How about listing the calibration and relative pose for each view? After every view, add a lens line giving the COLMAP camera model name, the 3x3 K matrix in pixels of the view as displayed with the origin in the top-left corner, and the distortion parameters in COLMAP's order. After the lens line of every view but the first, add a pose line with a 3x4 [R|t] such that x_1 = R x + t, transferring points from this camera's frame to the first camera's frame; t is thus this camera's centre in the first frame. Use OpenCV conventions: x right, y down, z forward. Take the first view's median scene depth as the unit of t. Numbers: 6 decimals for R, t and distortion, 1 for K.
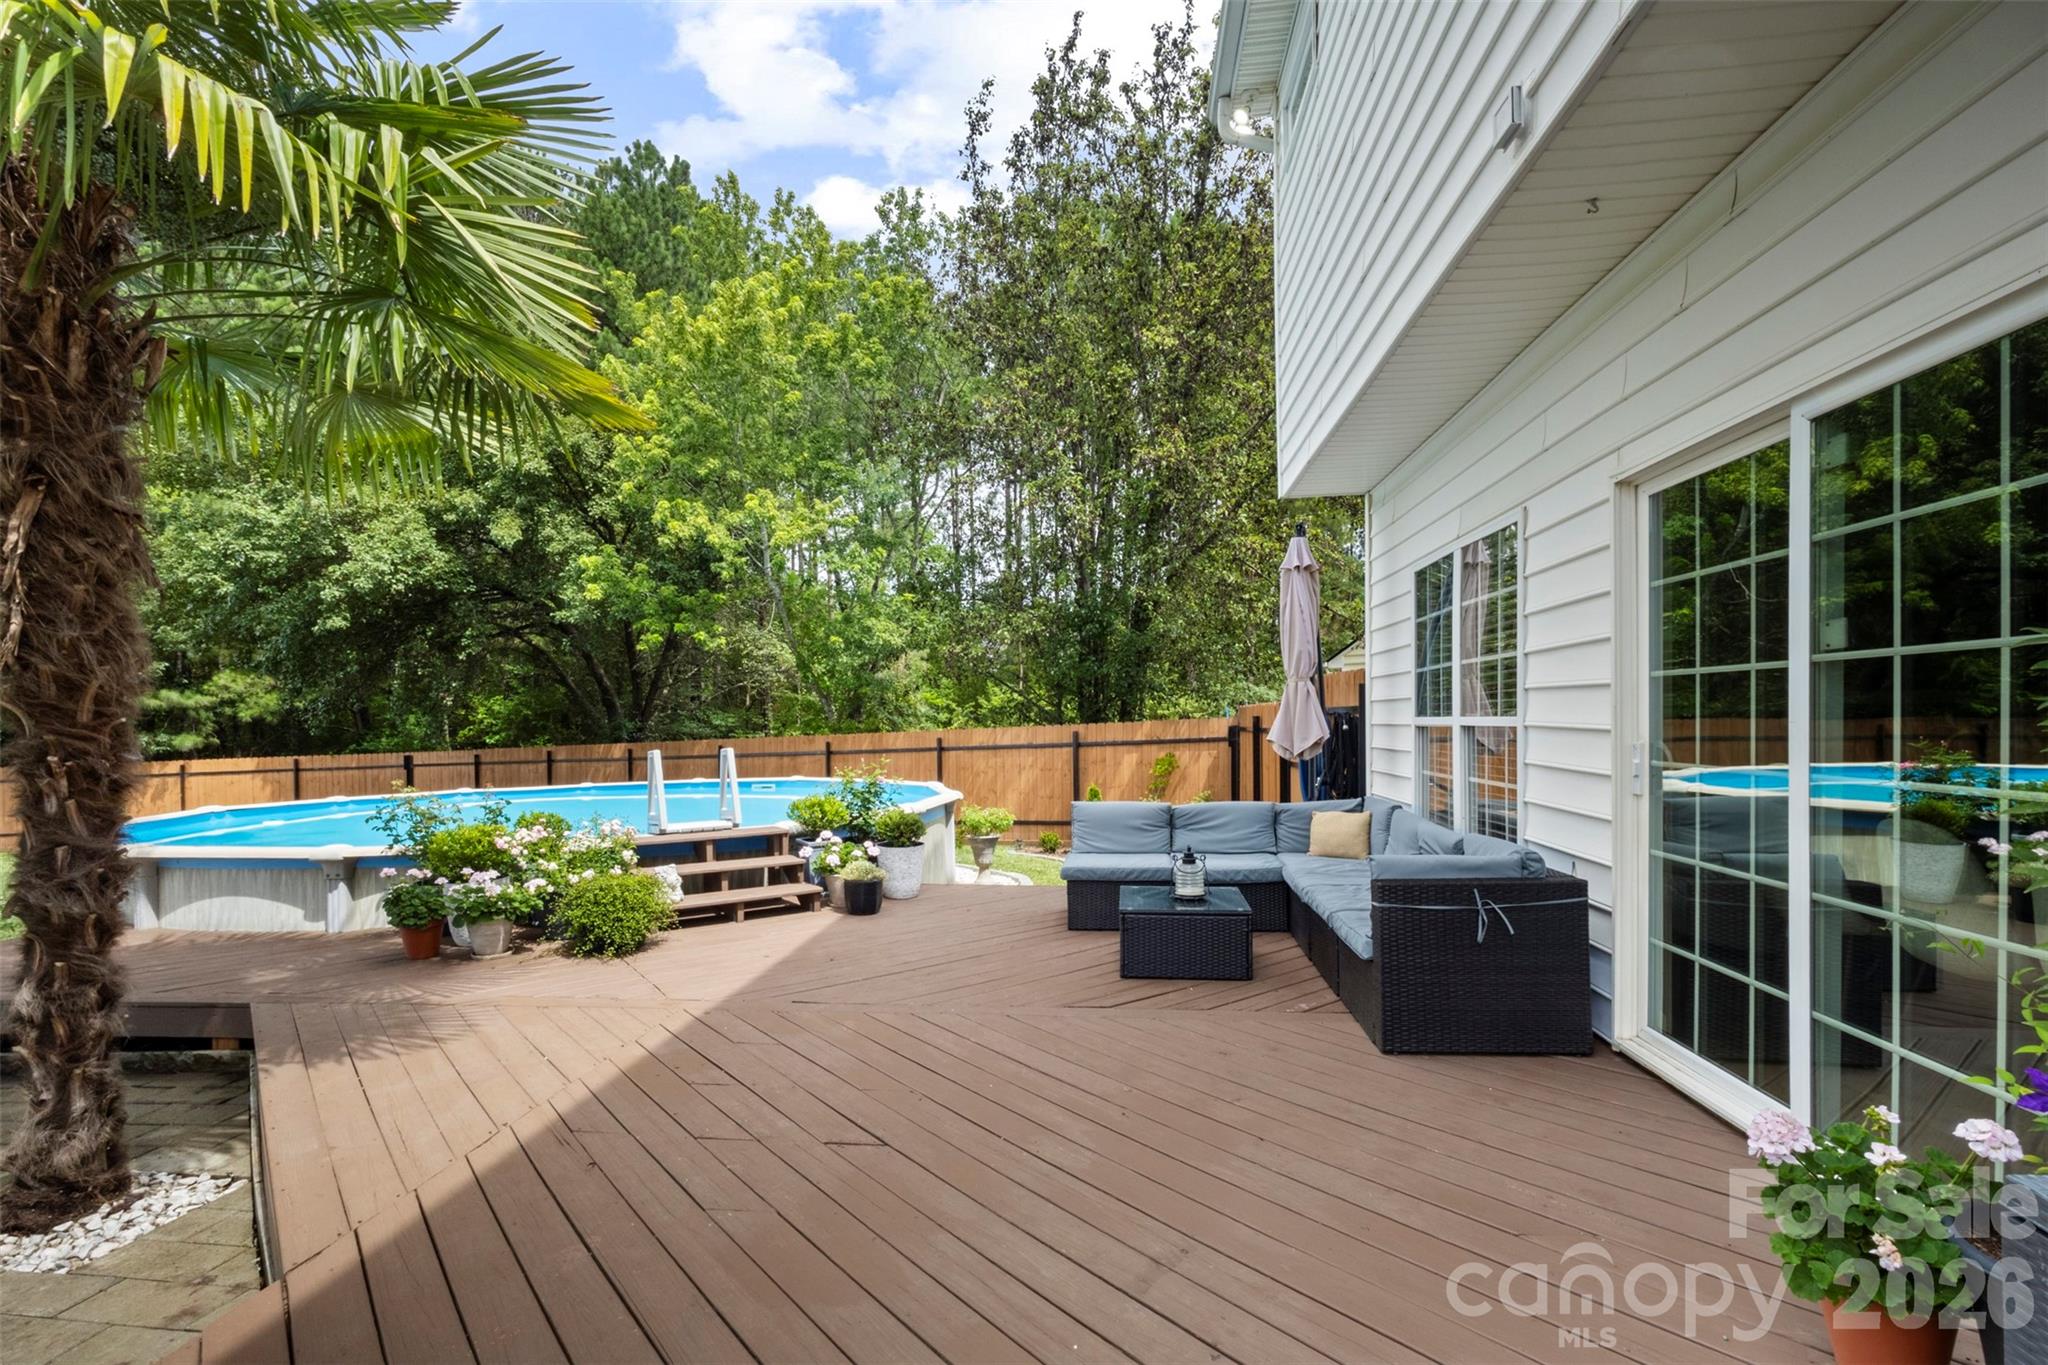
lens RADIAL K [[965.8, 0, 1019.3], [0, 965.8, 731.6], [0, 0, 1]] dist [0.008587, -0.000532]
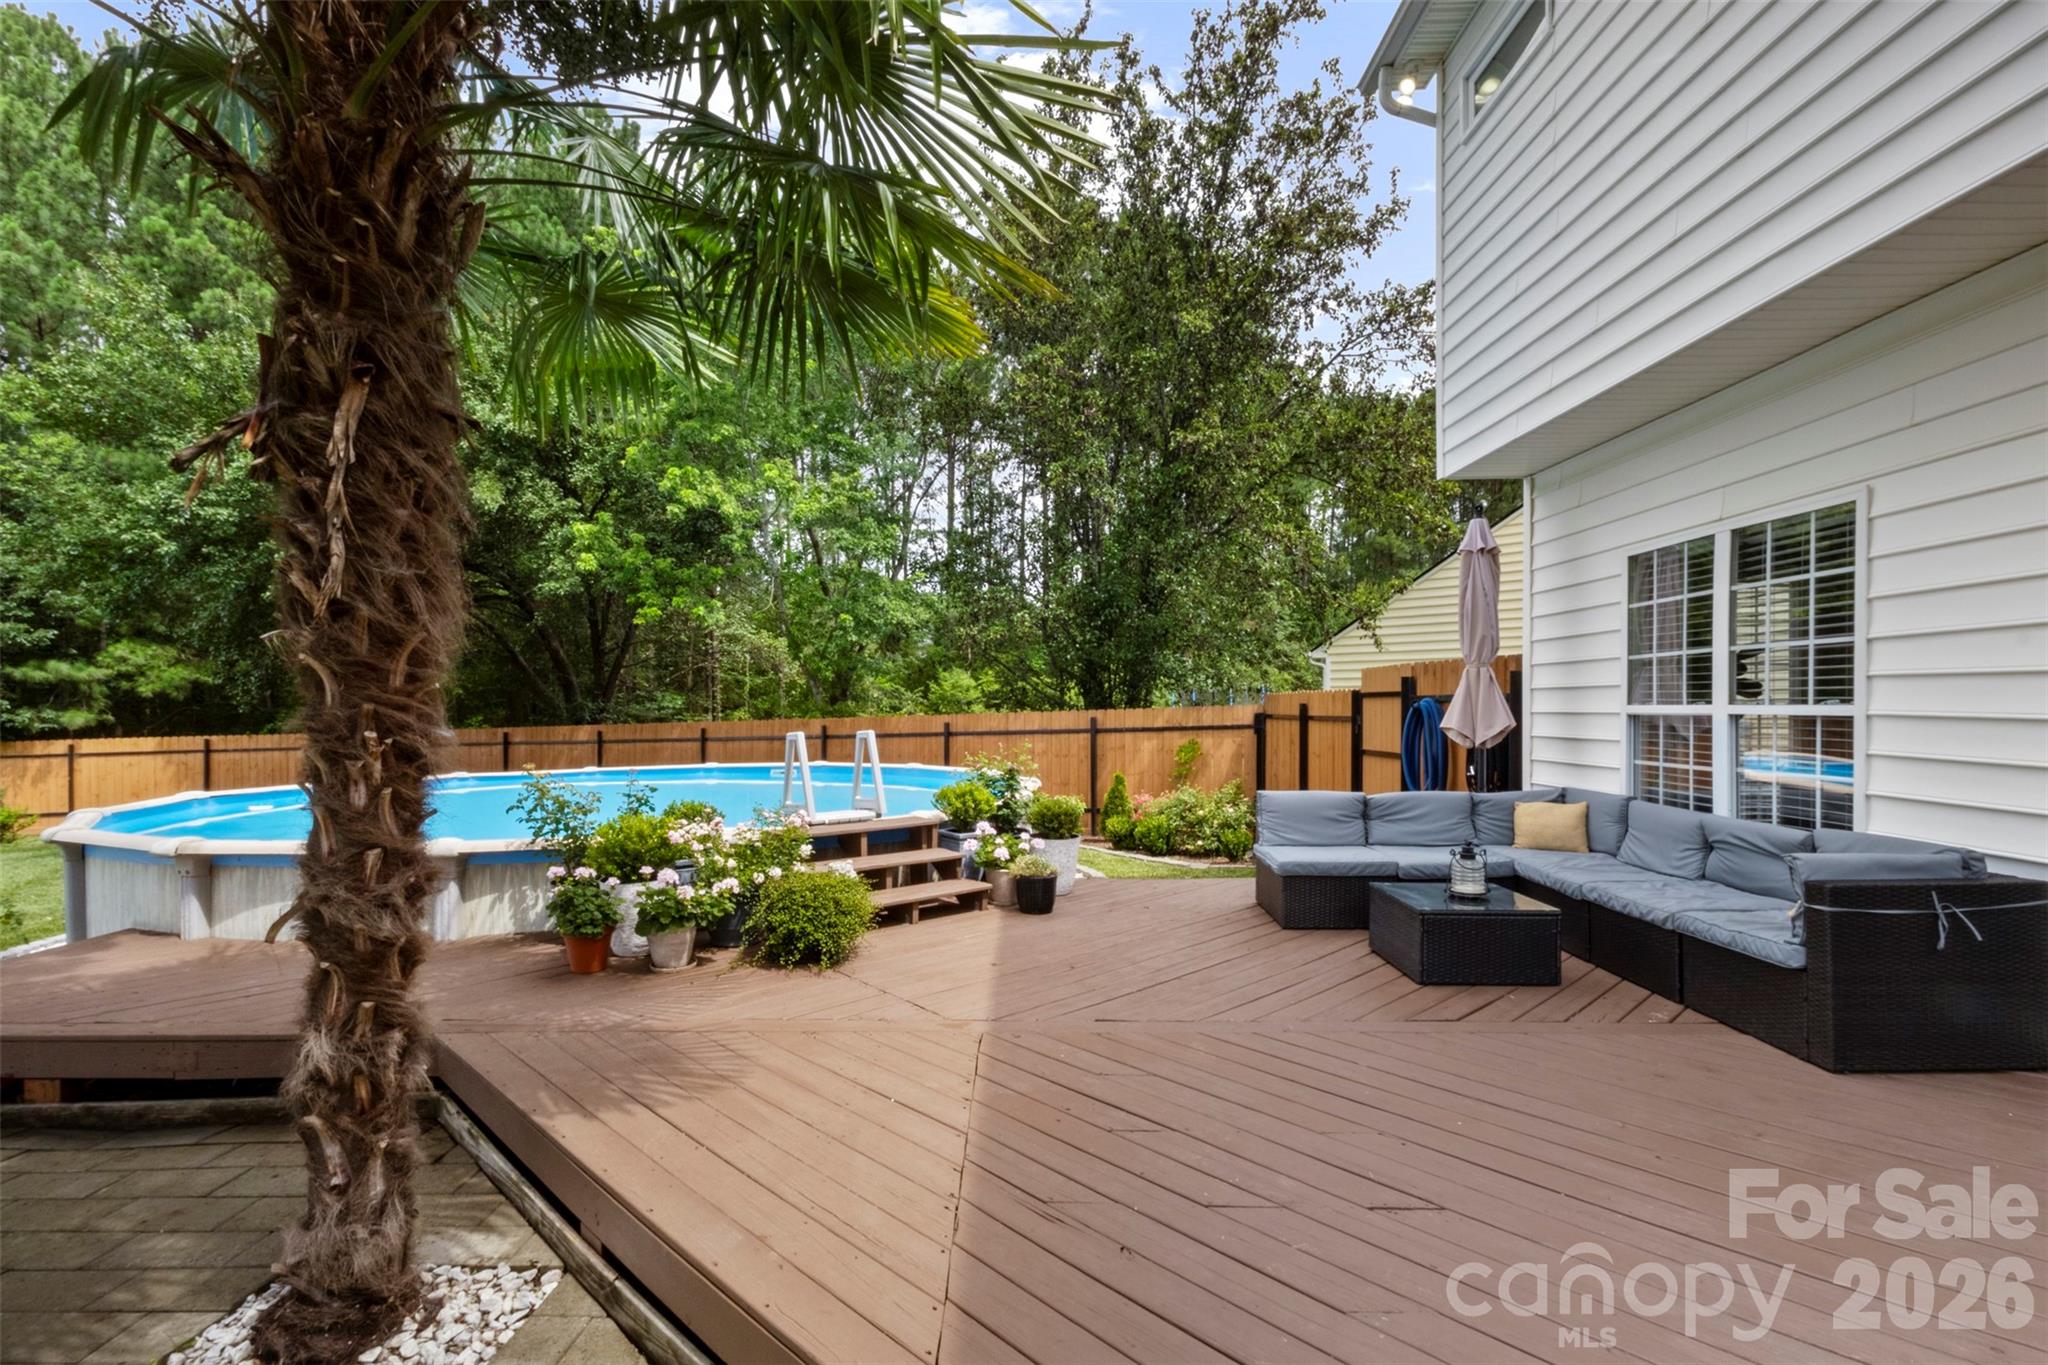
lens RADIAL K [[954.9, 0, 1019.5], [0, 954.9, 705.5], [0, 0, 1]] dist [0.009740, -0.000691]
pose [[0.995130, 0.011751, 0.097868, -0.118832], [-0.010458, 0.999851, -0.013716, 0.002106], [-0.098015, 0.012626, 0.995105, 0.042902]]
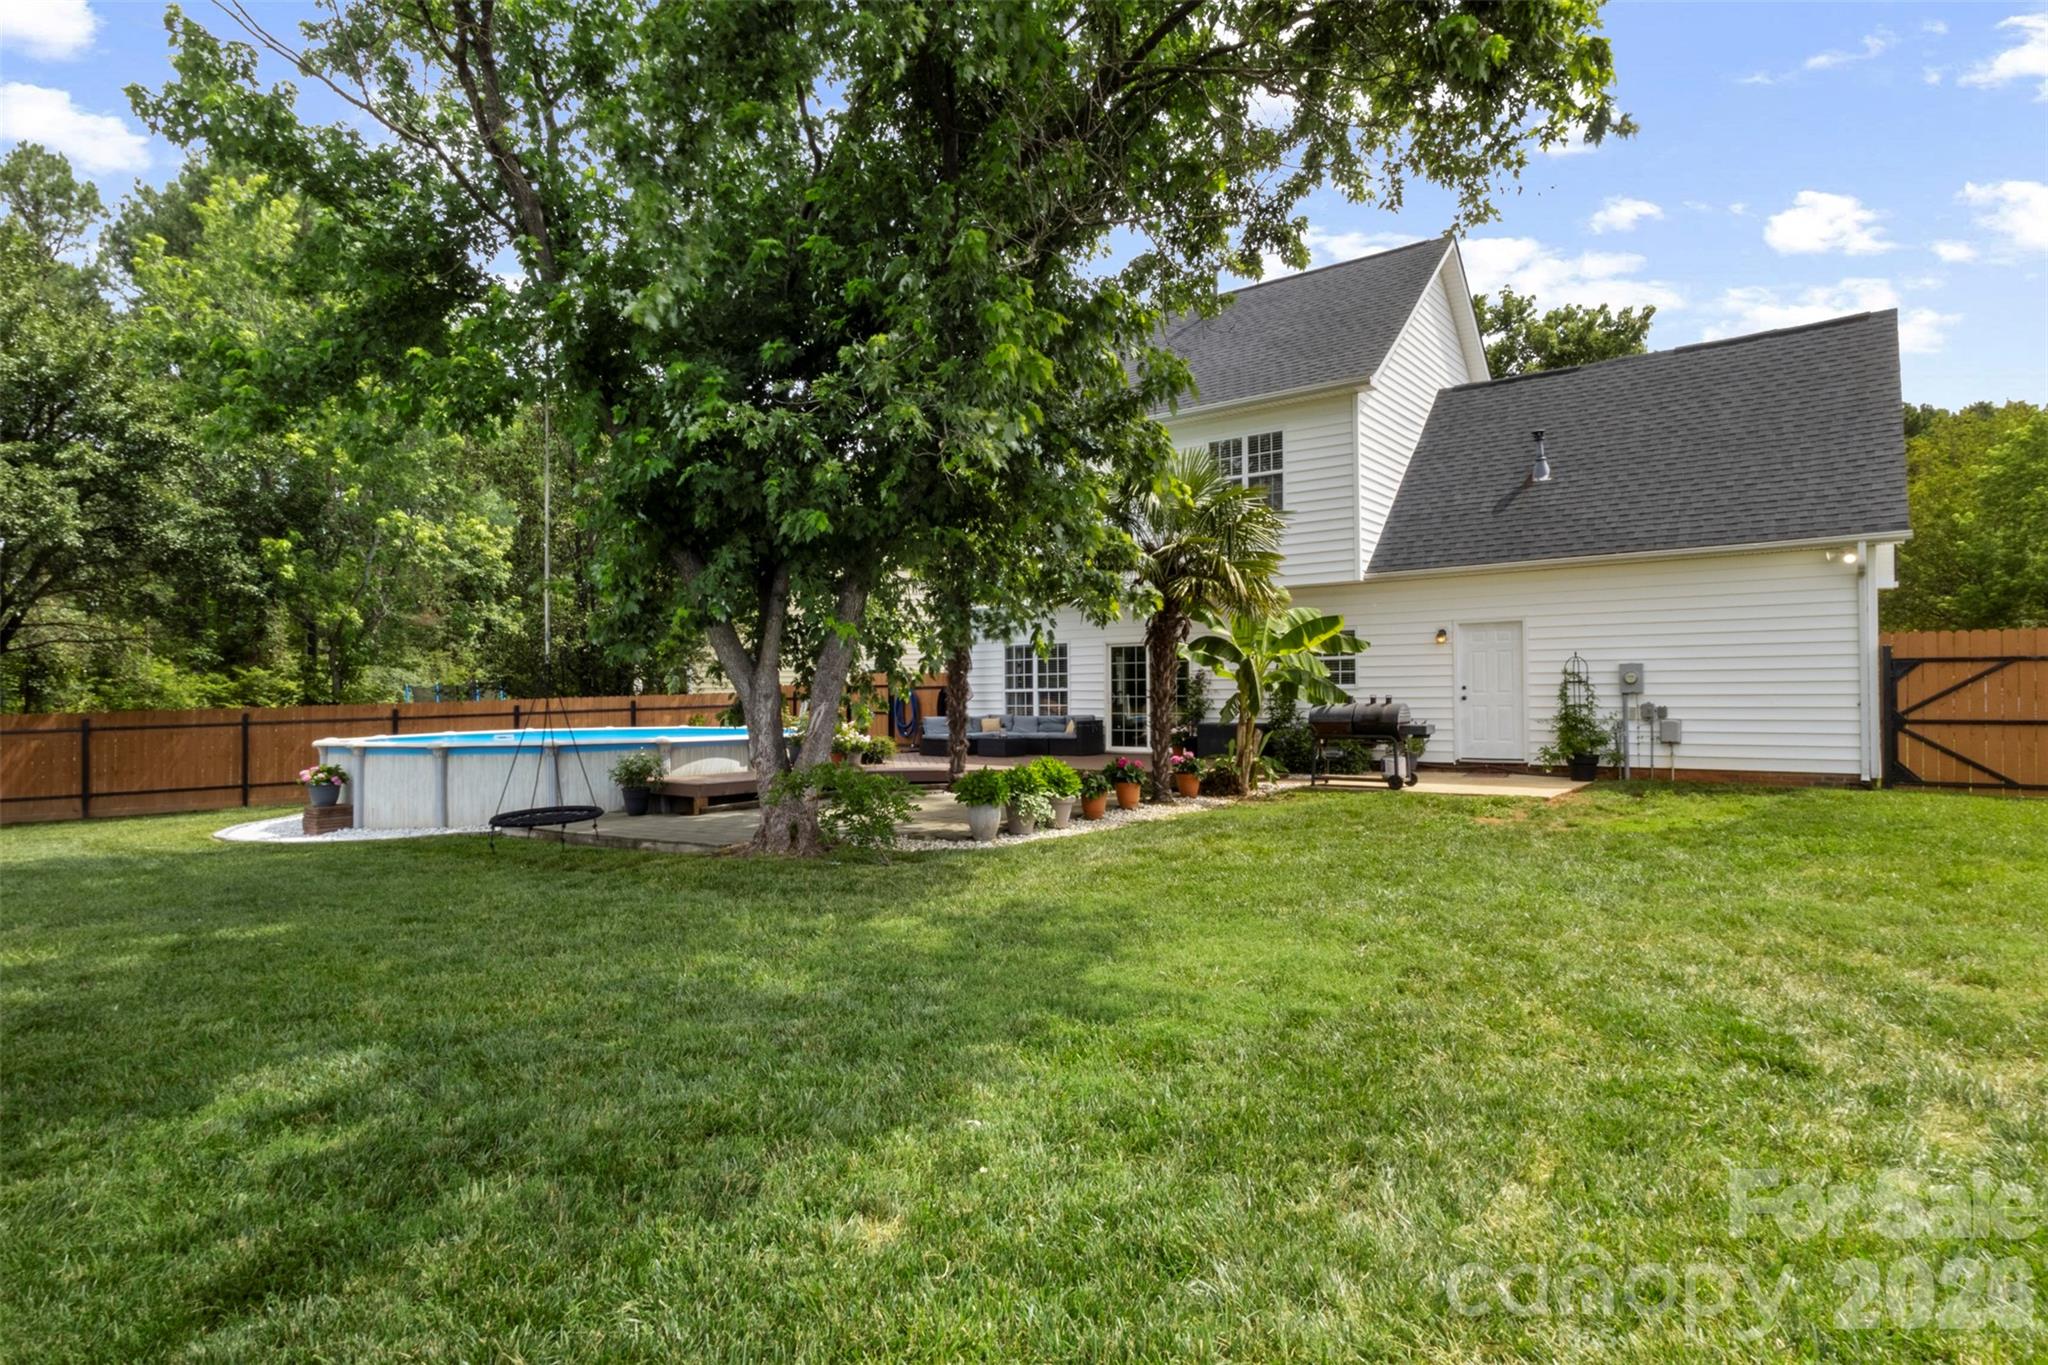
lens RADIAL K [[1128.7, 0, 1028.4], [0, 1128.7, 710.7], [0, 0, 1]] dist [0.002554, 0.000256]
pose [[0.528150, 0.007816, 0.849115, -1.148655], [0.007008, 0.999883, -0.013563, 0.045178], [-0.849122, 0.013114, 0.528033, -0.446685]]
